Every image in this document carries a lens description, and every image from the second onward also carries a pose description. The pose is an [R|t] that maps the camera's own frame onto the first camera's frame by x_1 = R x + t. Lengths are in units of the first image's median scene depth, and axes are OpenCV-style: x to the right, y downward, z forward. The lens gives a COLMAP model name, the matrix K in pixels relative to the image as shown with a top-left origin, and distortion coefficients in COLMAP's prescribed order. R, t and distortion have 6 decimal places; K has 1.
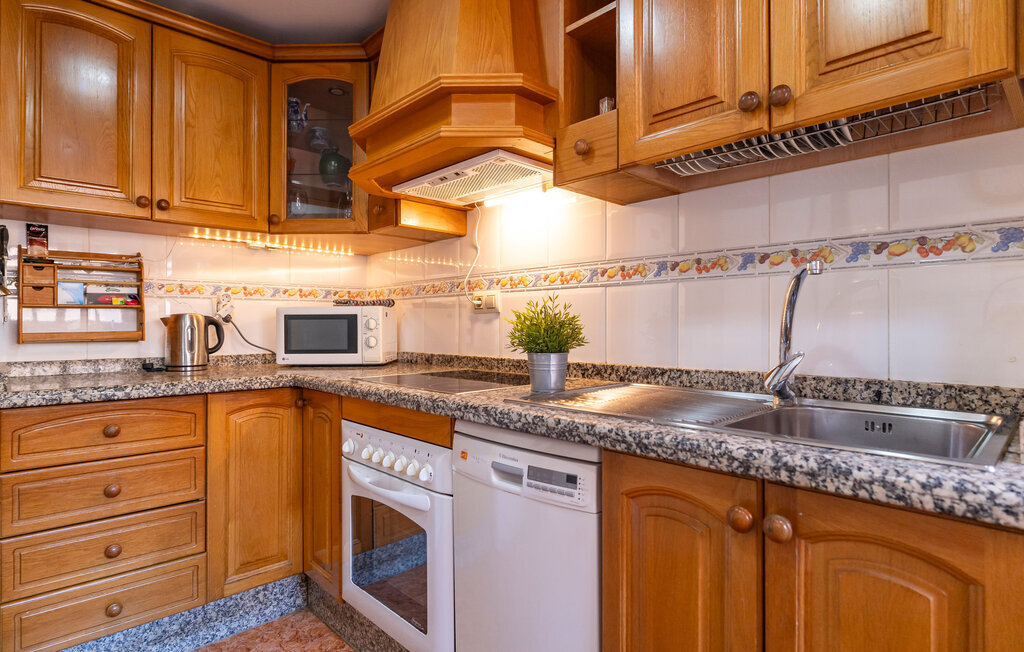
lens RADIAL K [[539.4, 0, 511.0], [0, 539.4, 323.5], [0, 0, 1]] dist [-0.003356, -0.000428]
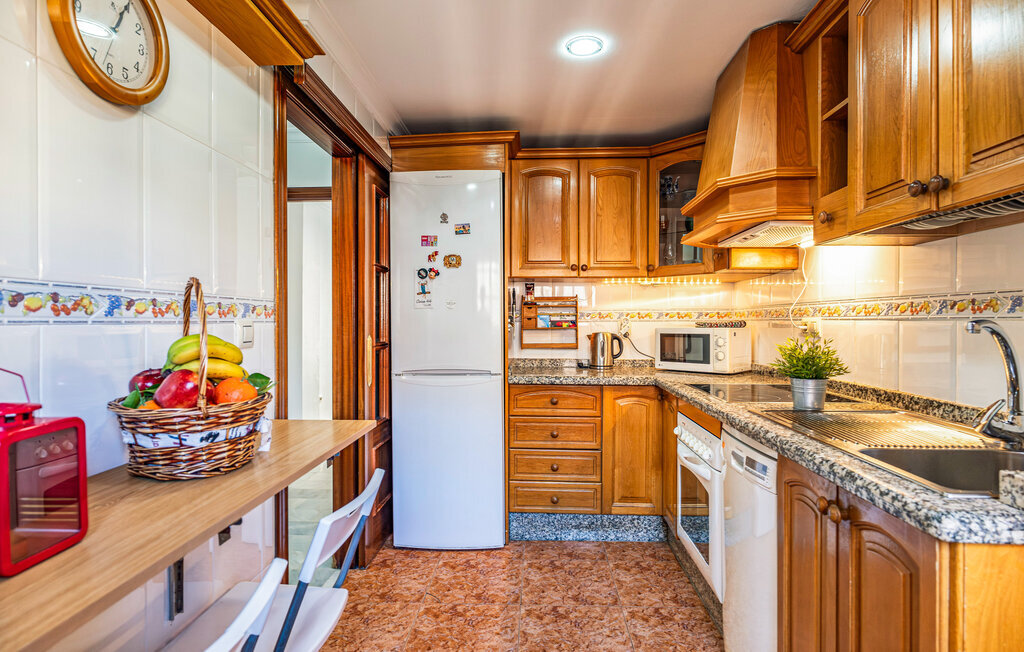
lens RADIAL K [[517.5, 0, 508.7], [0, 517.5, 324.5], [0, 0, 1]] dist [-0.001308, -0.000281]
pose [[0.681922, 0.006312, -0.731398, 0.369080], [-0.000073, 0.999963, 0.008562, -0.063674], [0.731425, -0.005786, 0.681898, -0.258028]]
